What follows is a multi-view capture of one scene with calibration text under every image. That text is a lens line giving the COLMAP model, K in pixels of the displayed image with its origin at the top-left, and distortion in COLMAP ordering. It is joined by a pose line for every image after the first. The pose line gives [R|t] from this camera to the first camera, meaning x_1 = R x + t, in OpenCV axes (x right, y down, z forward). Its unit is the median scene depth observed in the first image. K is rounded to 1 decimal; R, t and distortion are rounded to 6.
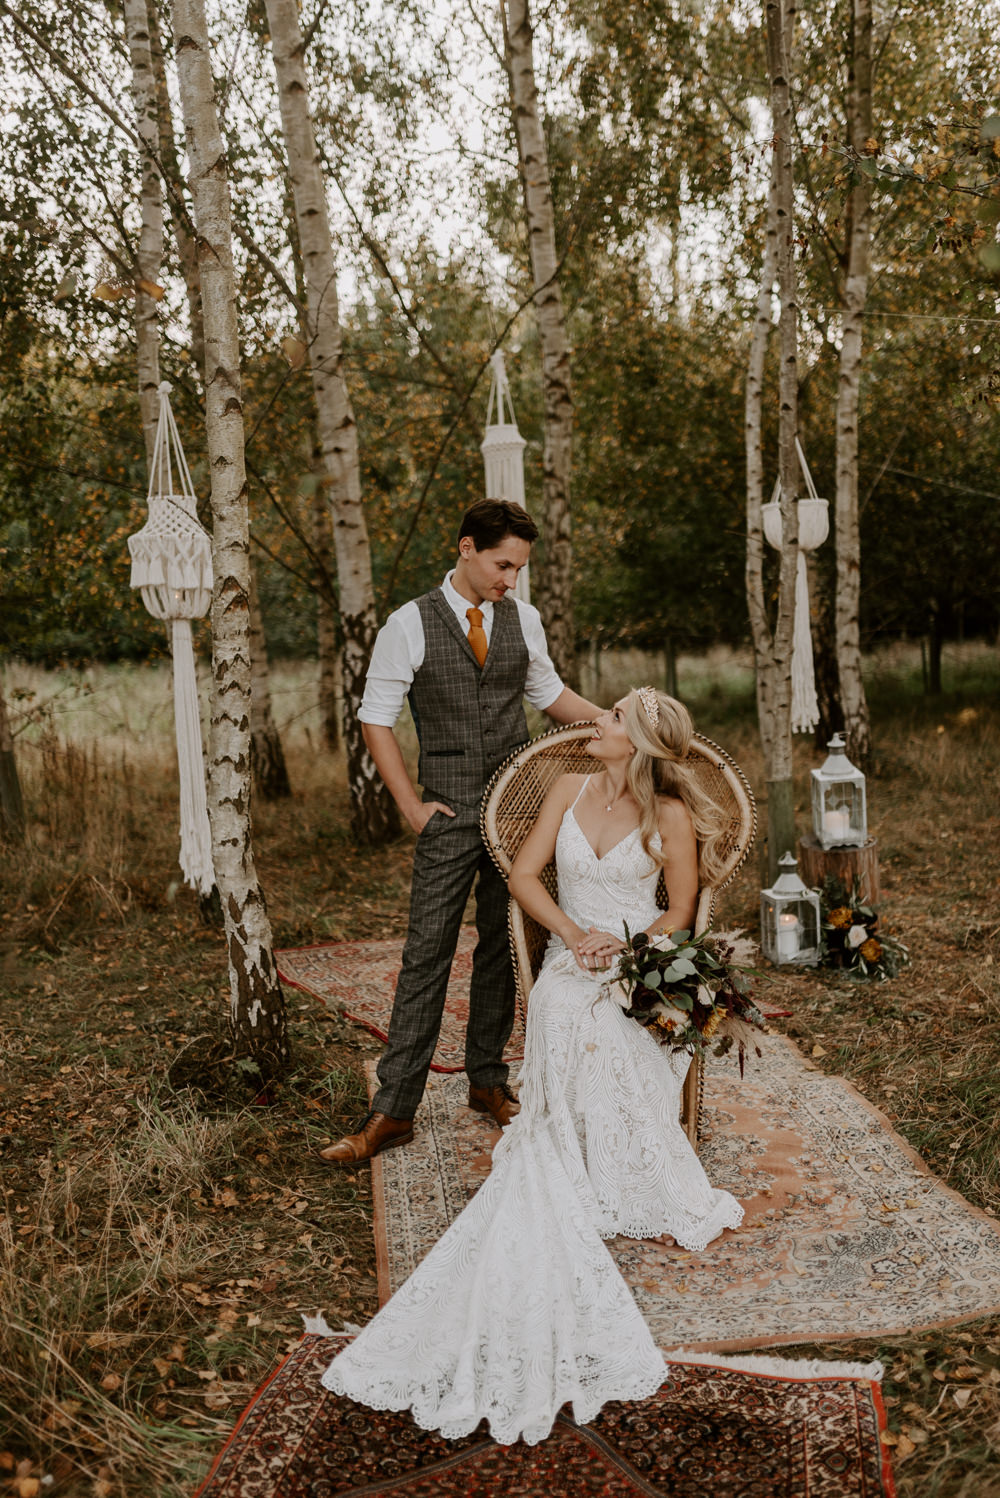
lens RADIAL K [[1355.9, 0, 500.0], [0, 1355.9, 749.0], [0, 0, 1]] dist [-0.002309, 0.011051]
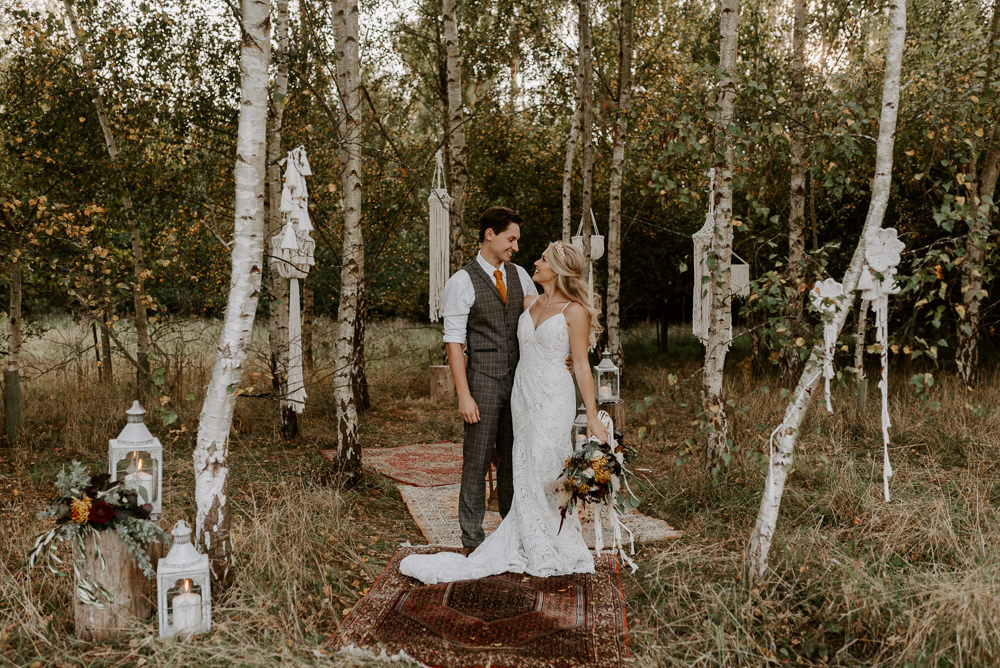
lens RADIAL K [[905.1, 0, 500.0], [0, 905.1, 334.0], [0, 0, 1]] dist [-0.002309, 0.011051]
pose [[0.991358, 0.037774, 0.125629, -0.059166], [-0.030151, 0.997618, -0.062040, 0.038065], [-0.127673, 0.057716, 0.990136, -0.236886]]
